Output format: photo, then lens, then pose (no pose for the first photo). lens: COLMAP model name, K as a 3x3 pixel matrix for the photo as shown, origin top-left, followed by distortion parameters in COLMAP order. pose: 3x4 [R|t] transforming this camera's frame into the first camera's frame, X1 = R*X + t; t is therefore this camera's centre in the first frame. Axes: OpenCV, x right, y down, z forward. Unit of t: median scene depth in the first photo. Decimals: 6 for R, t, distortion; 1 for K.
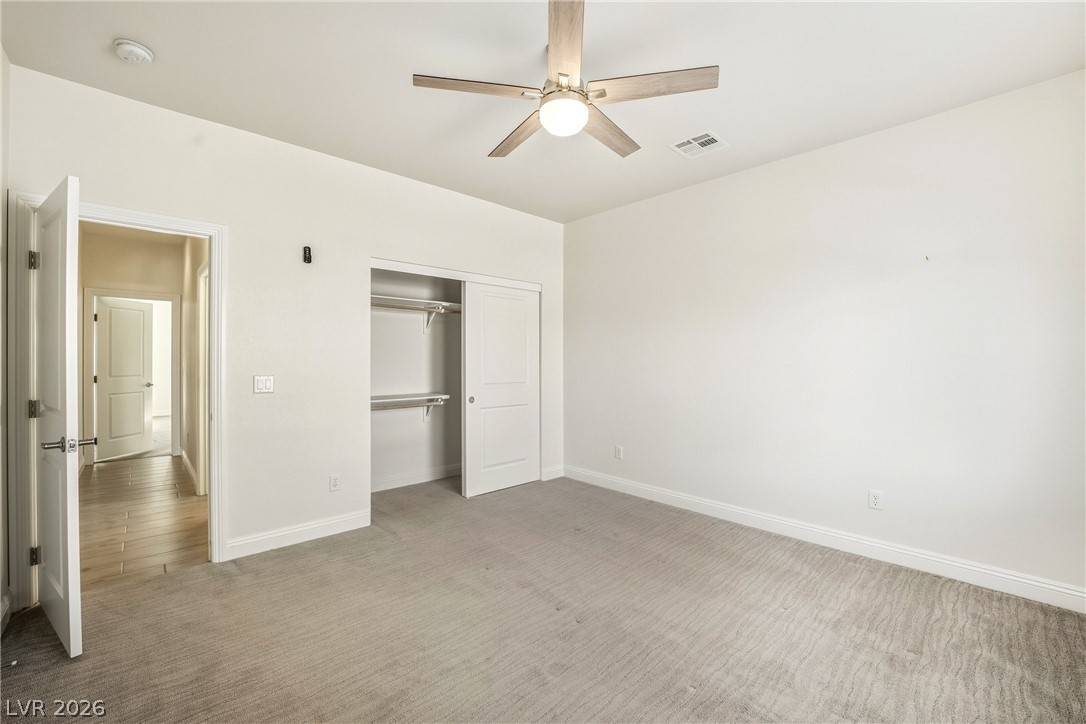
lens RADIAL K [[442.6, 0, 538.8], [0, 442.6, 359.9], [0, 0, 1]] dist [-0.028720, 0.003883]
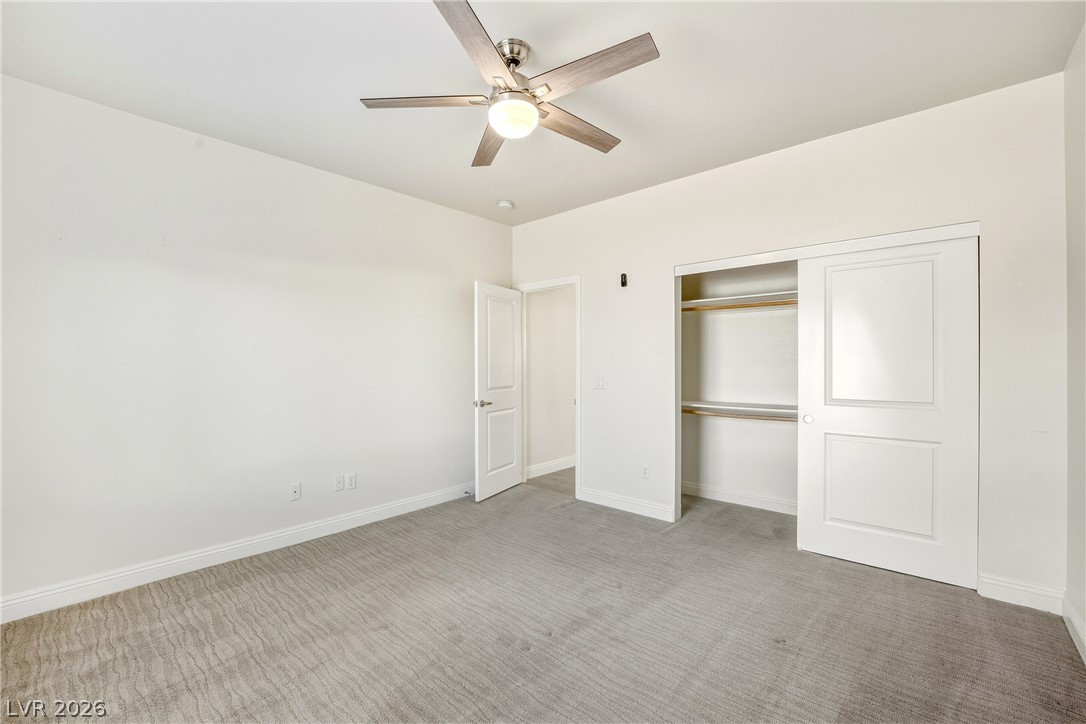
lens RADIAL K [[442.6, 0, 541.9], [0, 442.6, 362.0], [0, 0, 1]] dist [-0.028720, 0.003883]
pose [[0.101052, -0.005524, -0.994866, 0.699610], [0.001666, 0.999984, -0.005383, -0.001416], [0.994880, -0.001113, 0.101059, 0.648186]]
